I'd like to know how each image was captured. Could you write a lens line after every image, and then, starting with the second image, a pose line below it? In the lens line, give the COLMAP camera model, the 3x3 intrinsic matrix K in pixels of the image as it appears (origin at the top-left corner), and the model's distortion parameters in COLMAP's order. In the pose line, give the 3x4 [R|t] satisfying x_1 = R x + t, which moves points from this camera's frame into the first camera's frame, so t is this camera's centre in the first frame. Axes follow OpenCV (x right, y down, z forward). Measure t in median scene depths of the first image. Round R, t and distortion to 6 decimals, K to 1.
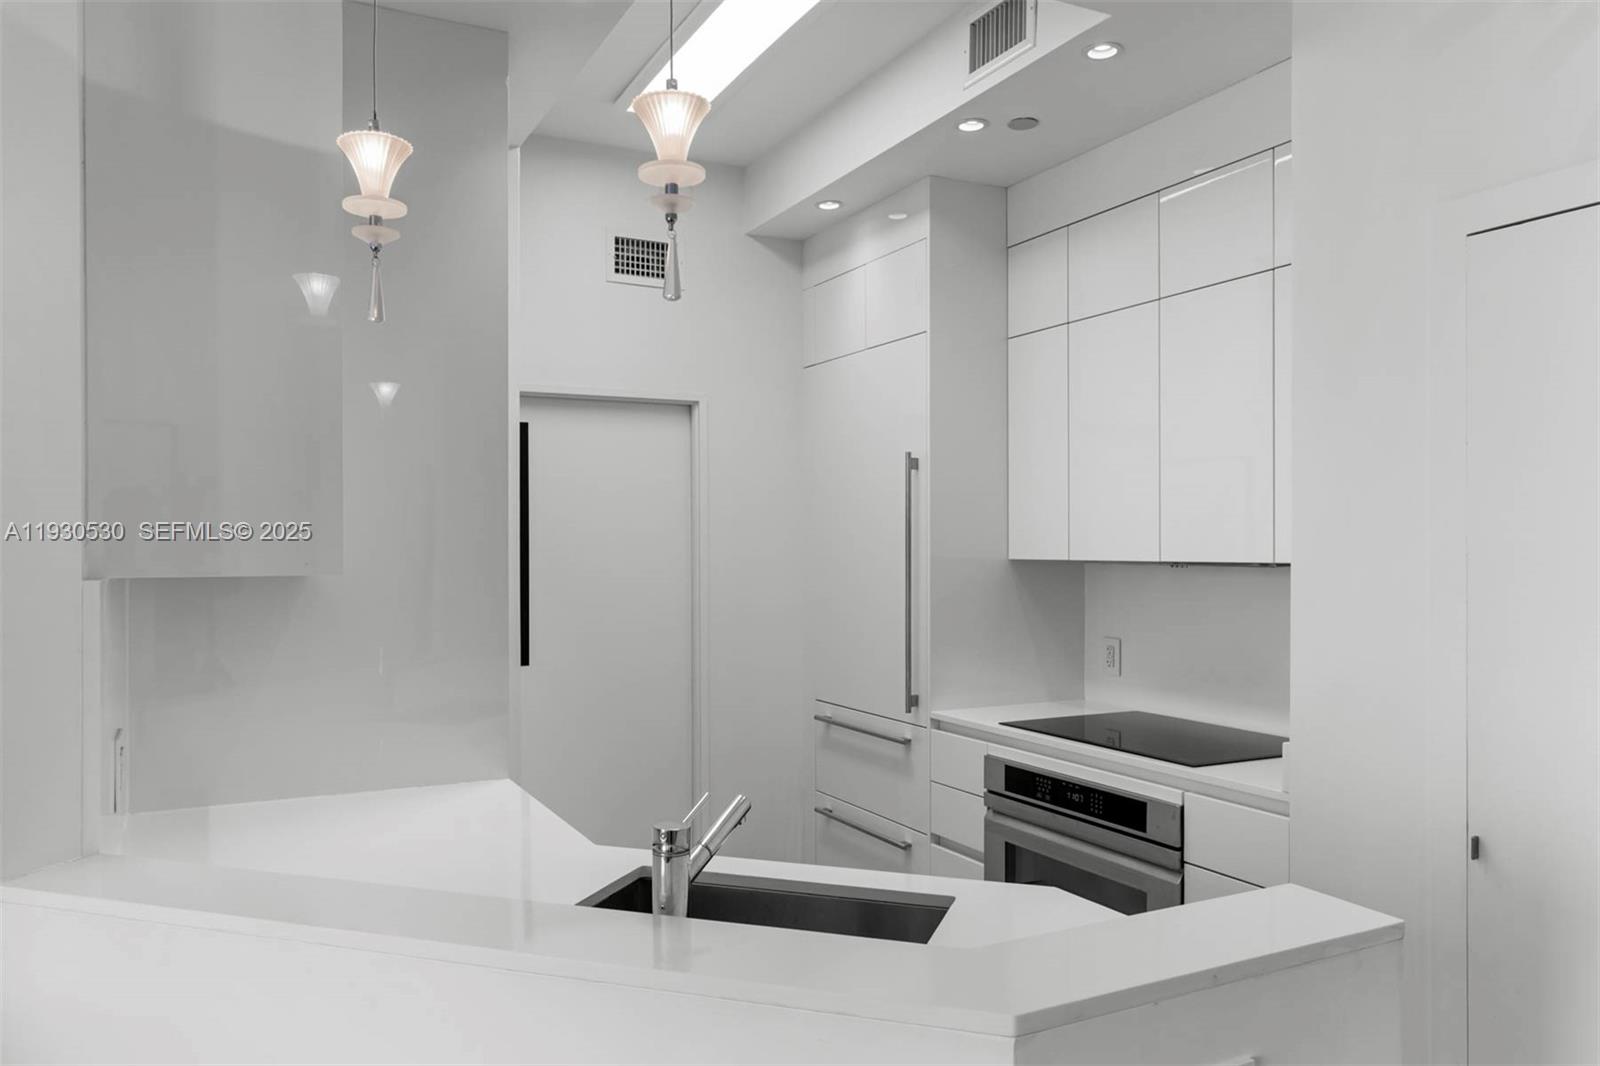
lens RADIAL K [[1145.1, 0, 804.5], [0, 1145.1, 538.7], [0, 0, 1]] dist [0.065102, 0.000430]
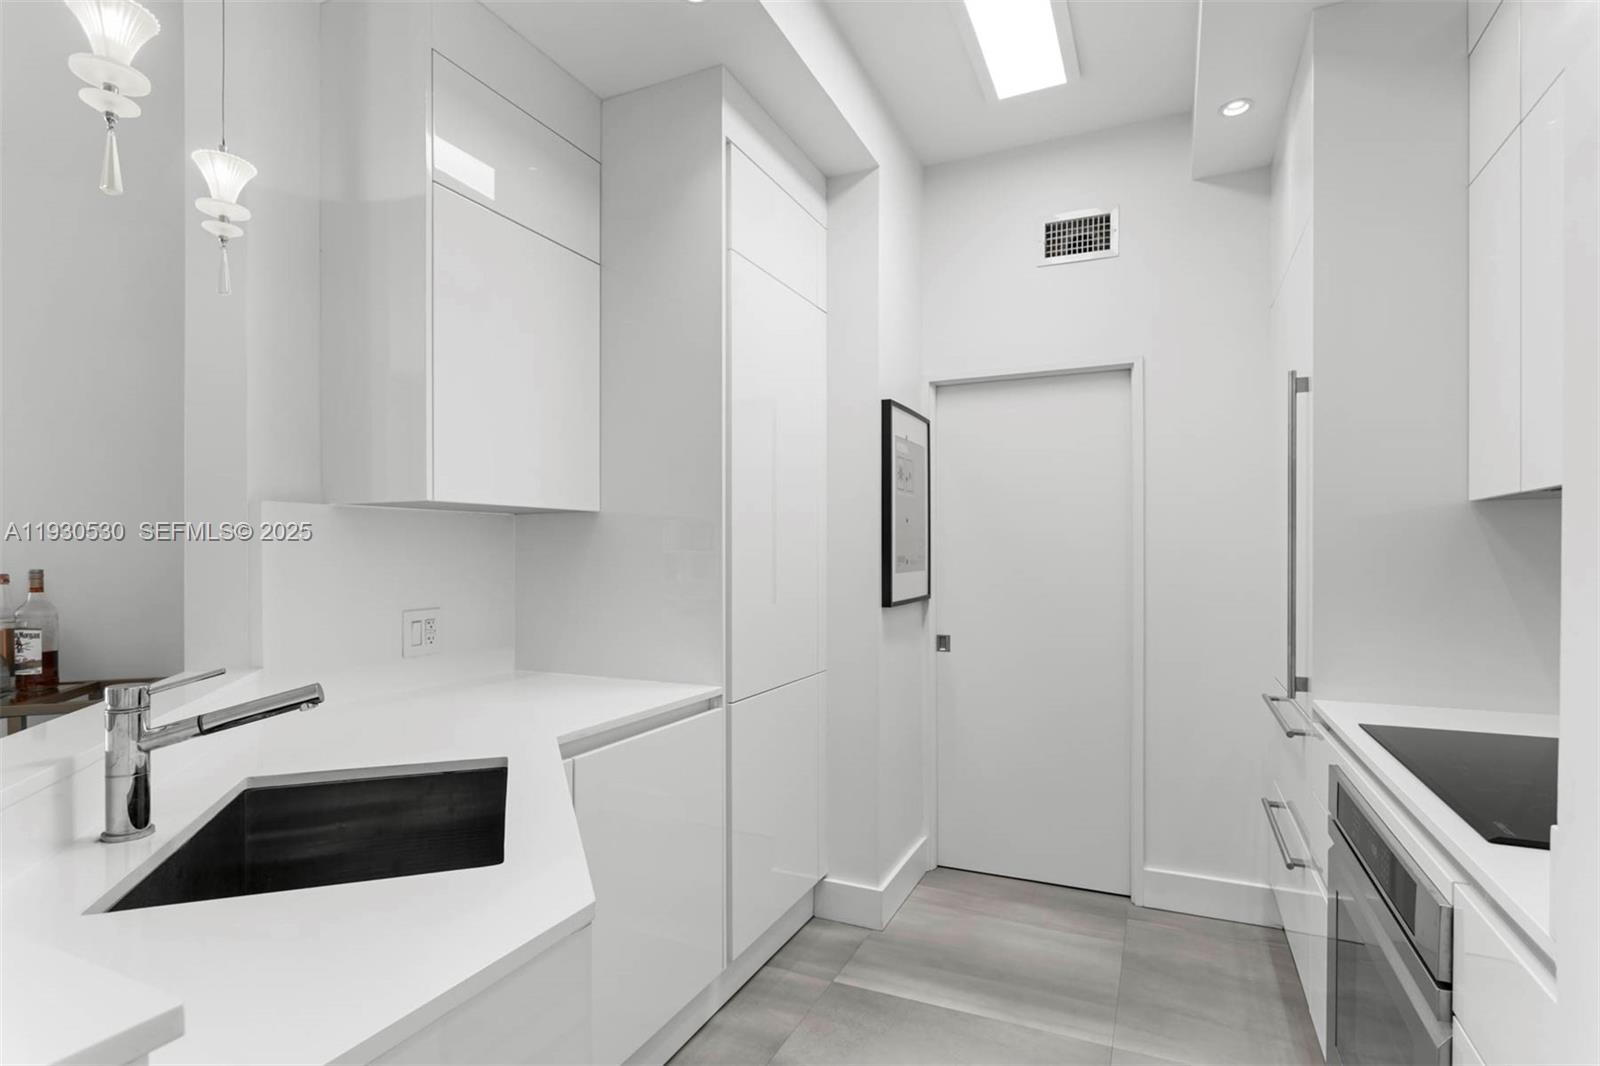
lens RADIAL K [[802.3, 0, 797.4], [0, 802.3, 545.1], [0, 0, 1]] dist [-0.014423, 0.014496]
pose [[0.610539, -0.003469, -0.791979, 0.314432], [0.003969, 0.999991, -0.001320, 0.043795], [0.791976, -0.002337, 0.610547, 0.381878]]
